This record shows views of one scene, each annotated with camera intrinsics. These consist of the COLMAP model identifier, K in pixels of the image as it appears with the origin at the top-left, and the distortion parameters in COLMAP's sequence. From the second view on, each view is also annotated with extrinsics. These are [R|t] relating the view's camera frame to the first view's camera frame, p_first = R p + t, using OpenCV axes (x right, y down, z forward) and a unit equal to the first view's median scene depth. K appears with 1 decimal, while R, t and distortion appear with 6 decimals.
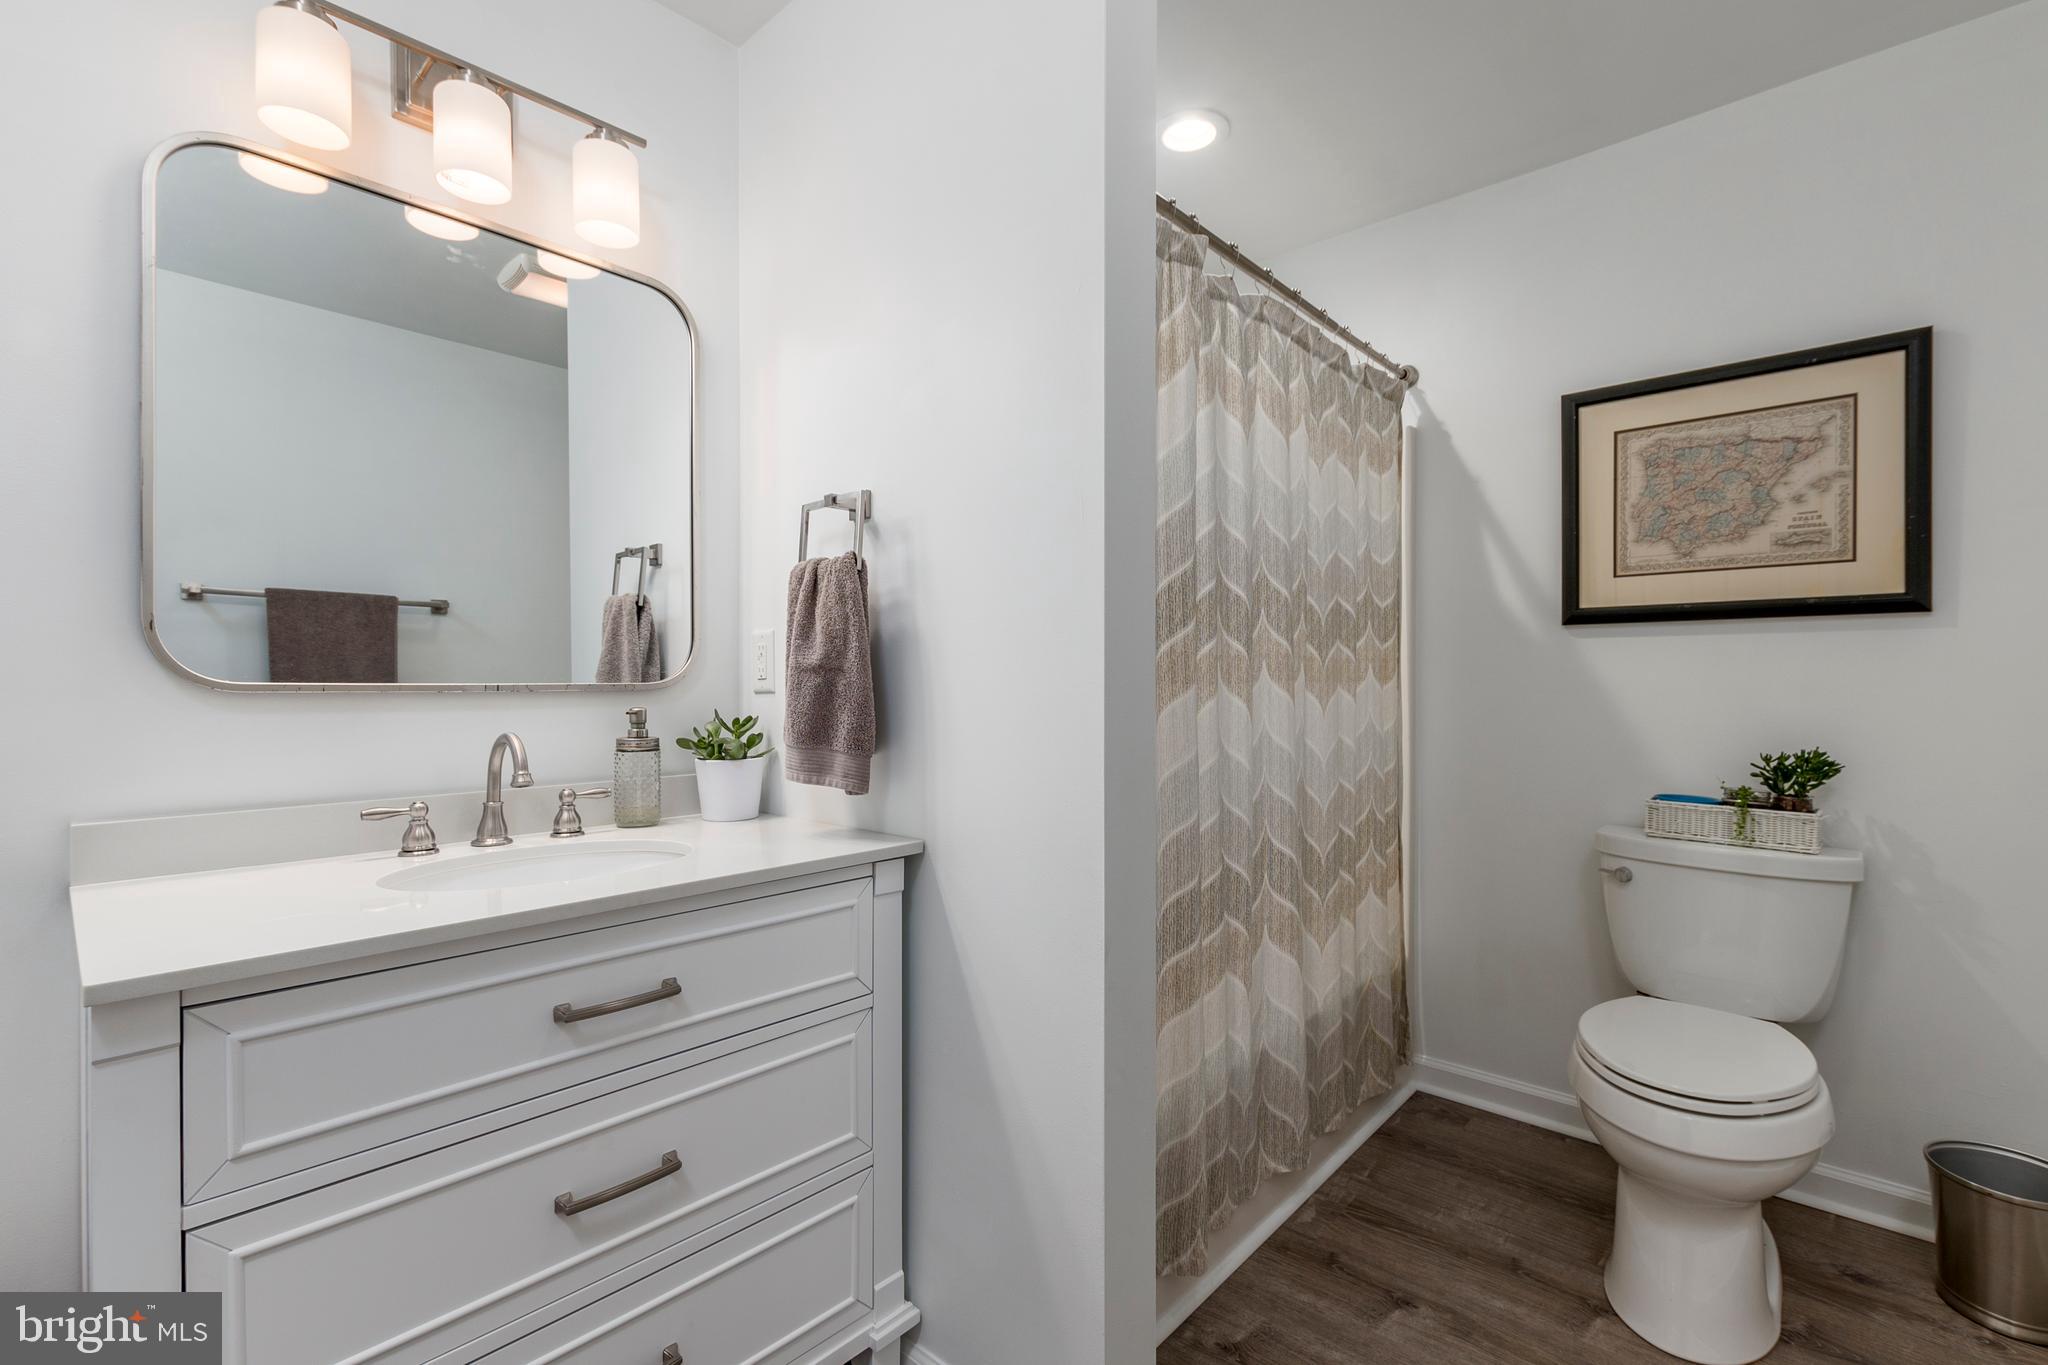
lens RADIAL K [[901.2, 0, 1024.0], [0, 901.2, 682.5], [0, 0, 1]] dist [-0.000657, 0.000308]
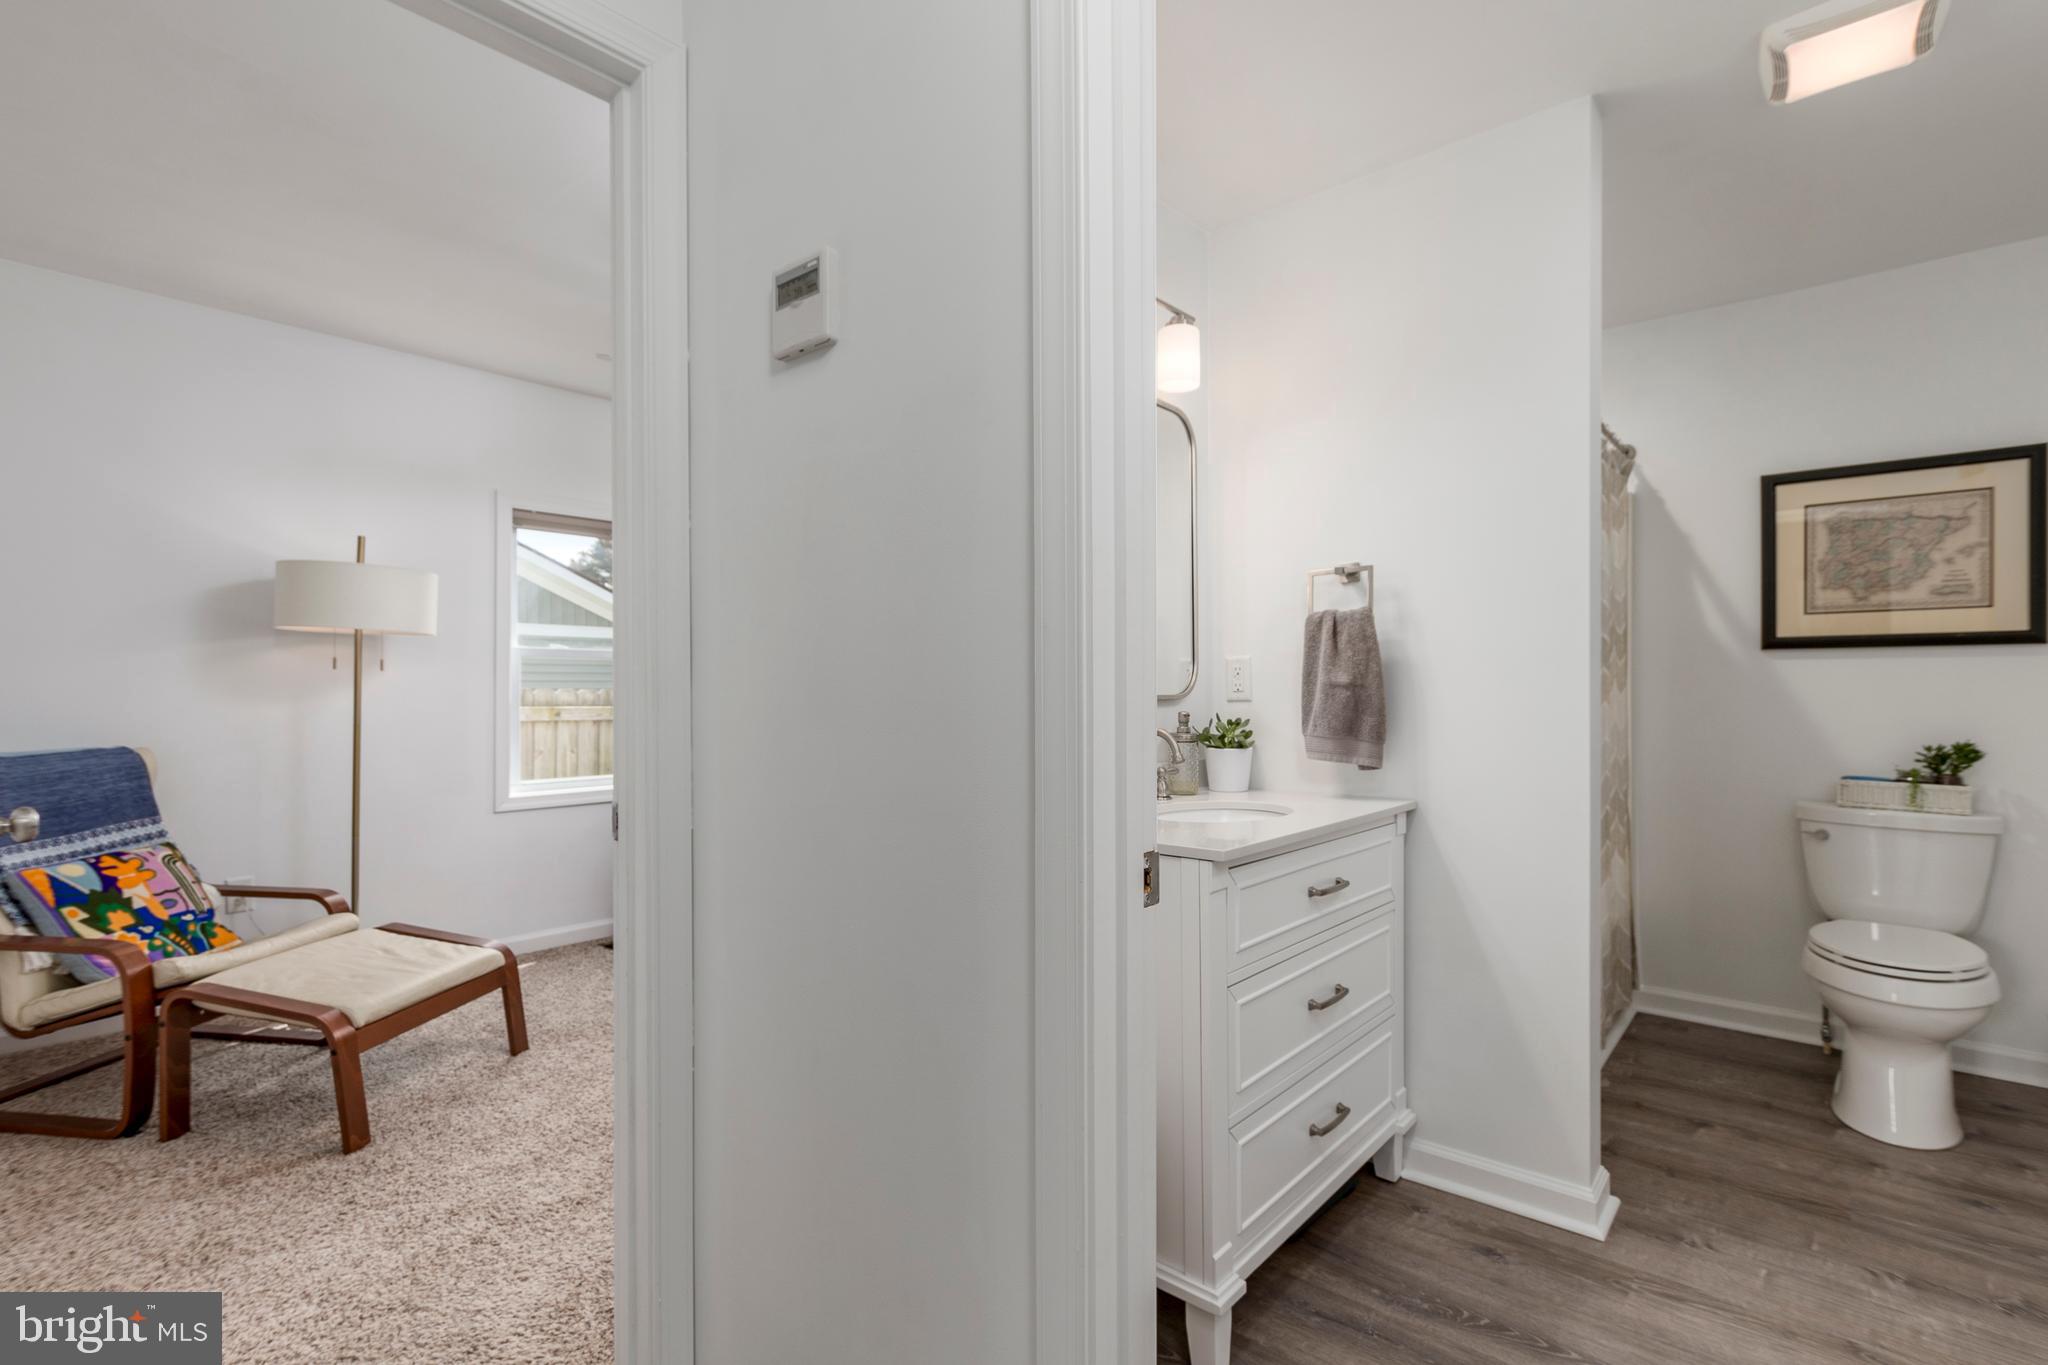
lens RADIAL K [[934.7, 0, 1061.8], [0, 934.7, 684.8], [0, 0, 1]] dist [0.001293, -0.000678]
pose [[0.999494, -0.000150, 0.031794, -0.557962], [0.000263, 0.999994, -0.003542, -0.008822], [-0.031793, 0.003549, 0.999488, -0.398439]]
